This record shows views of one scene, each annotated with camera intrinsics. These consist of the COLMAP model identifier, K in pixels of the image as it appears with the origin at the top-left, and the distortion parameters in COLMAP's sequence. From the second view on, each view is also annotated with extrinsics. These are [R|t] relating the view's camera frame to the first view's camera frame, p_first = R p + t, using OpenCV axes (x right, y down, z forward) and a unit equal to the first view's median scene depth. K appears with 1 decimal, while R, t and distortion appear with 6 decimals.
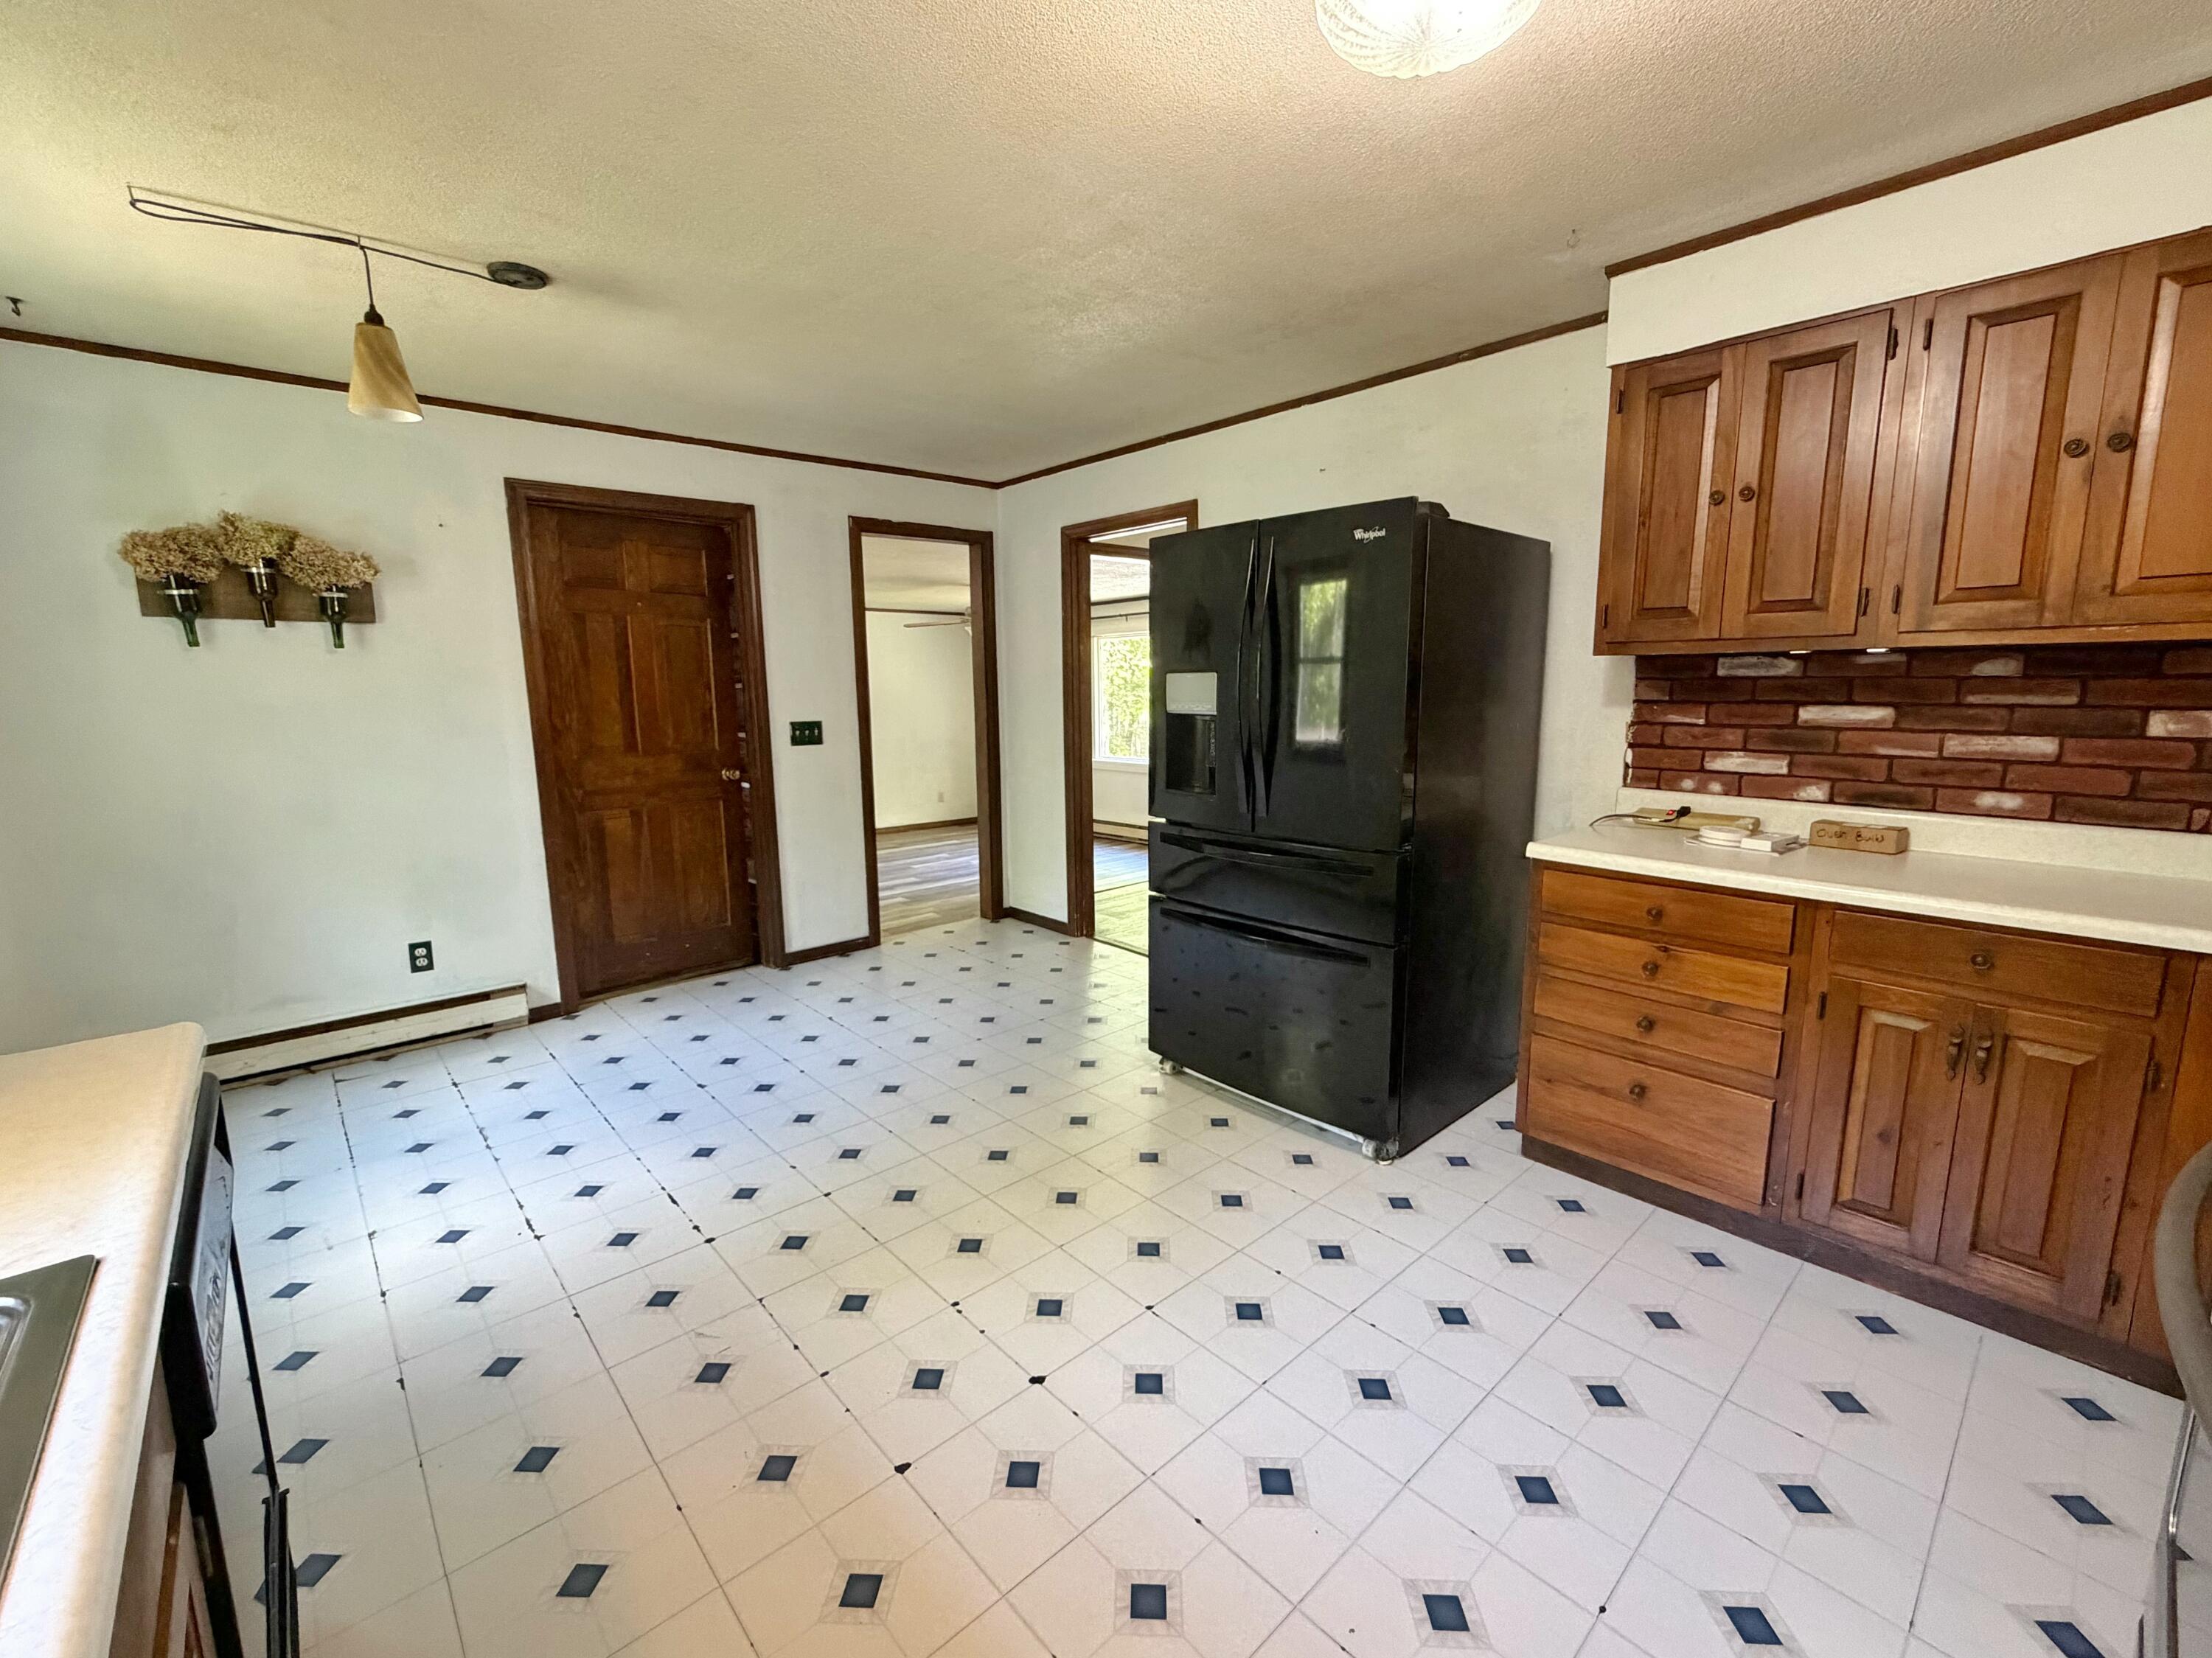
lens RADIAL K [[947.3, 0, 1121.1], [0, 947.3, 832.0], [0, 0, 1]] dist [0.002715, 0.000465]
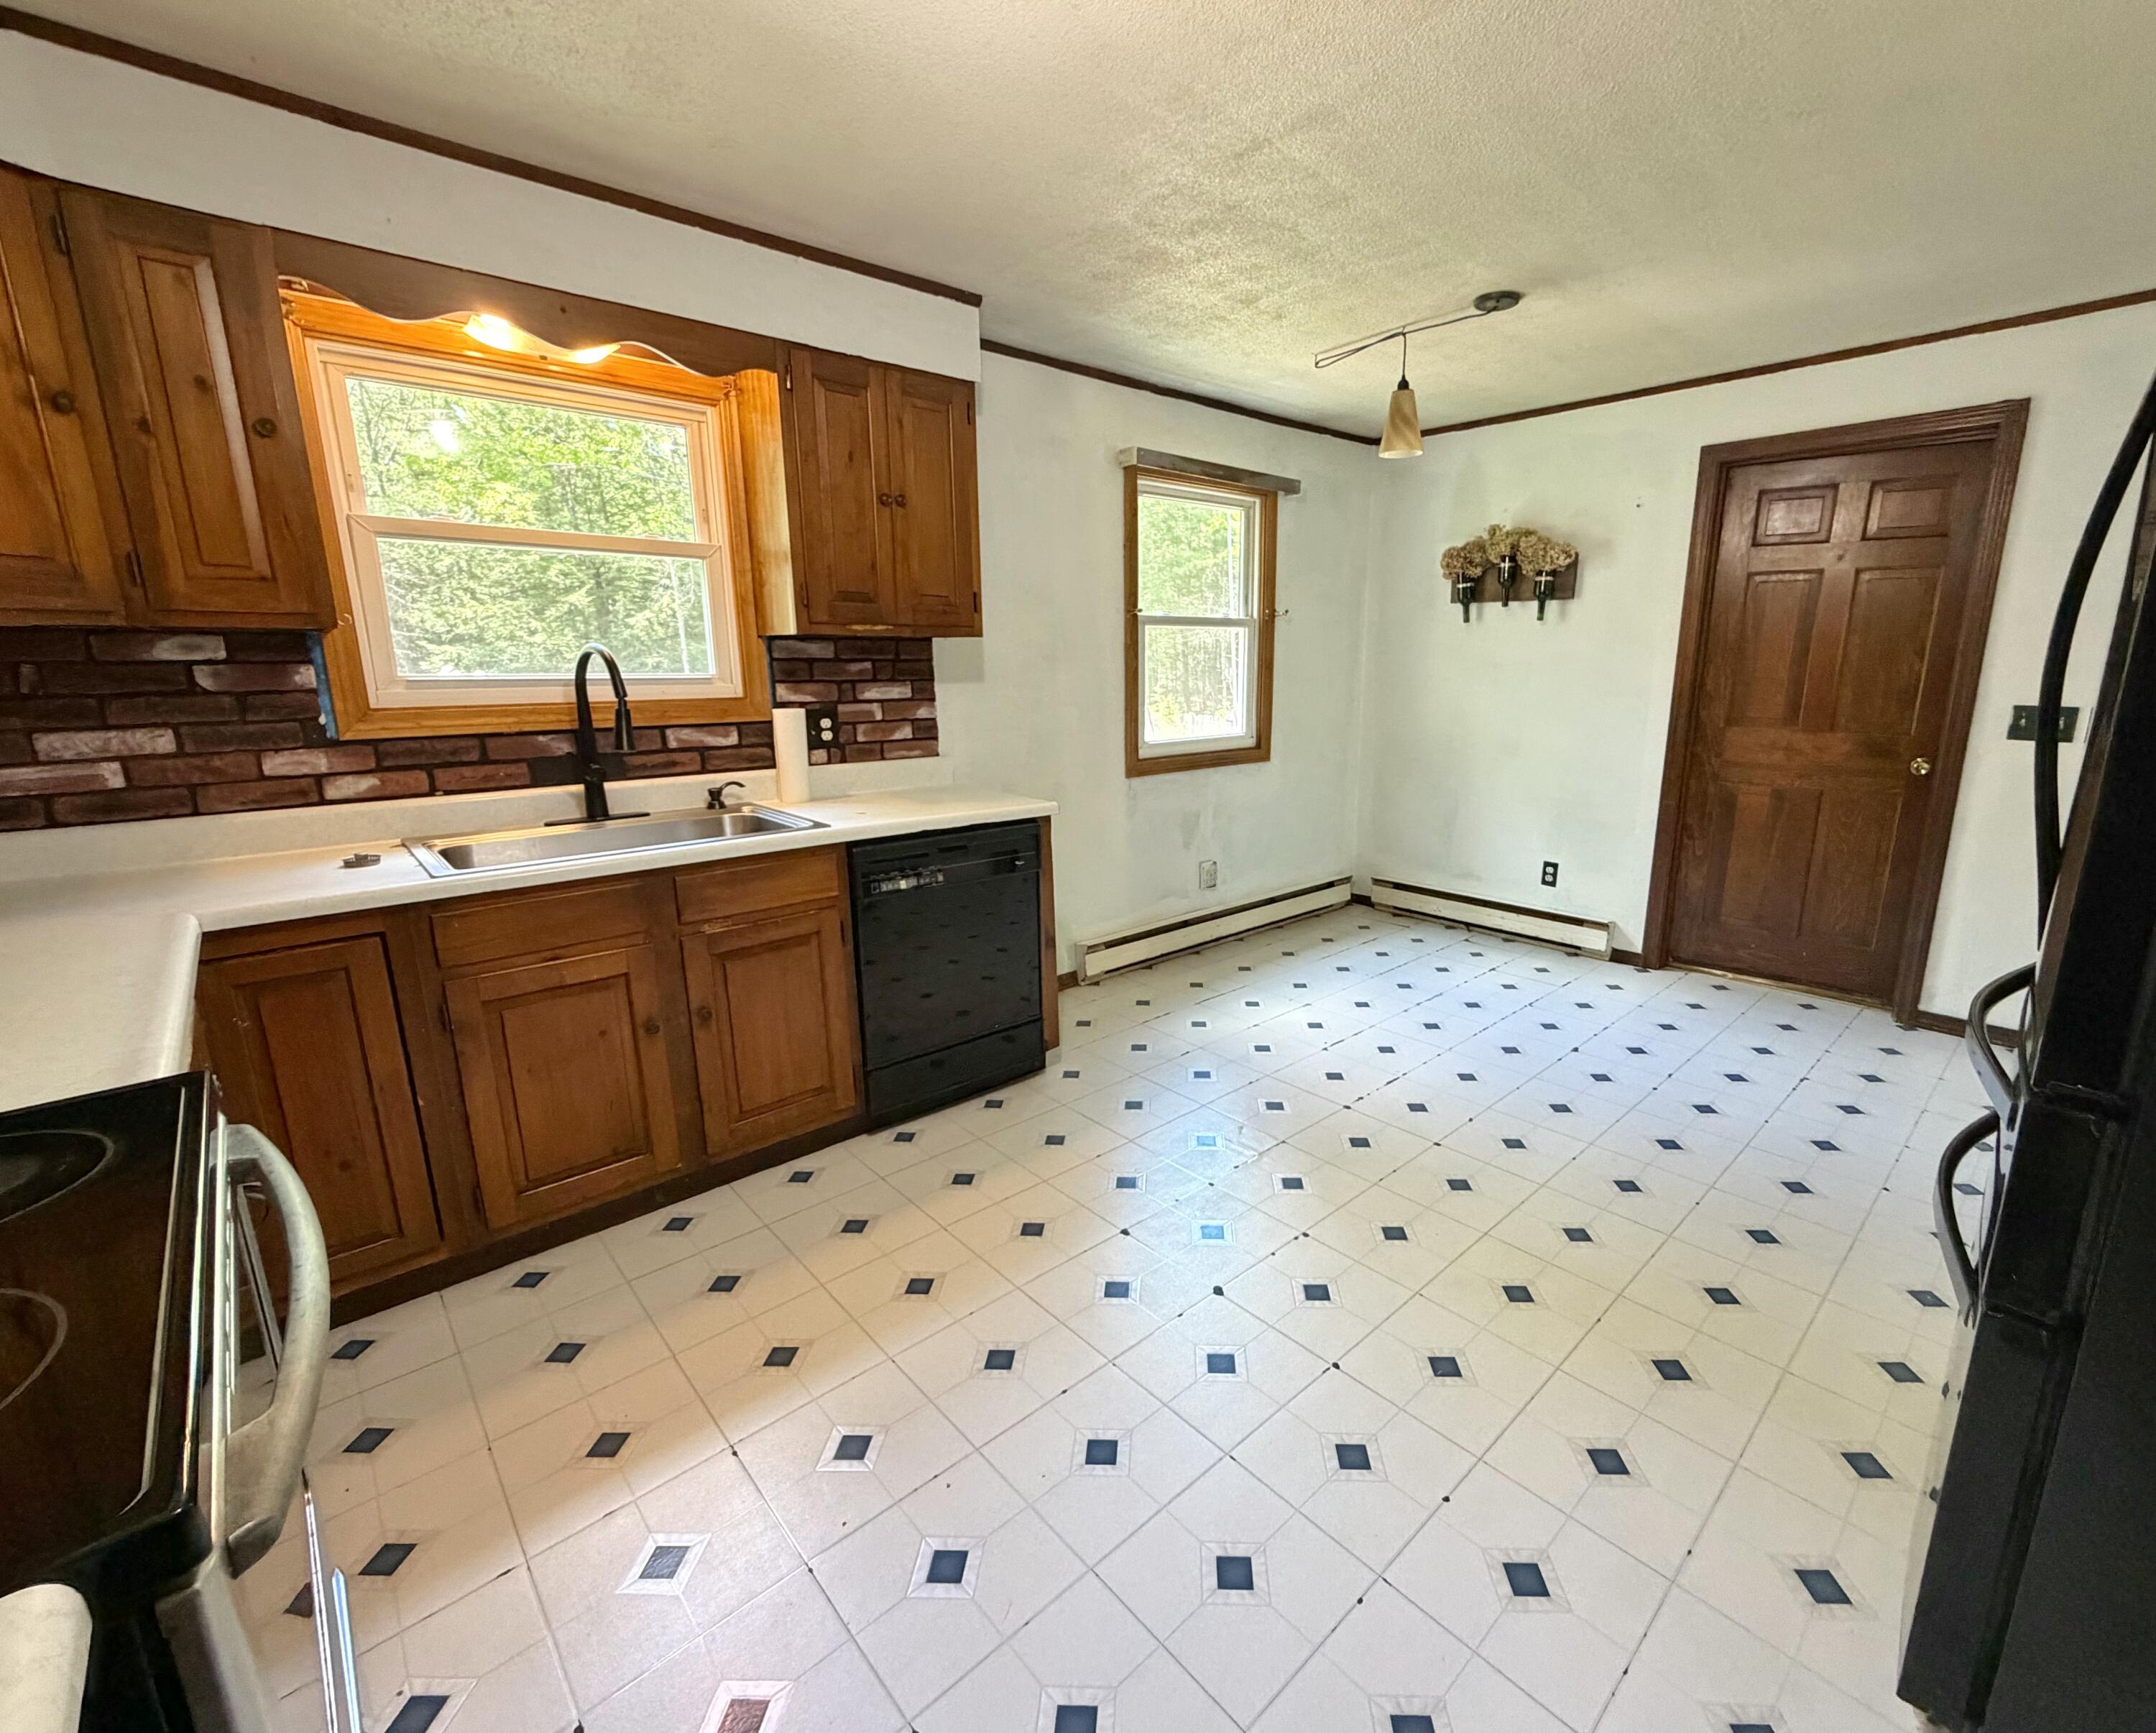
lens RADIAL K [[930.2, 0, 1093.9], [0, 930.2, 865.0], [0, 0, 1]] dist [-0.003224, -0.000112]
pose [[-0.019080, 0.230305, -0.972931, 0.466599], [-0.154164, 0.960793, 0.230455, -0.069355], [0.987861, 0.154388, 0.017173, 0.415126]]
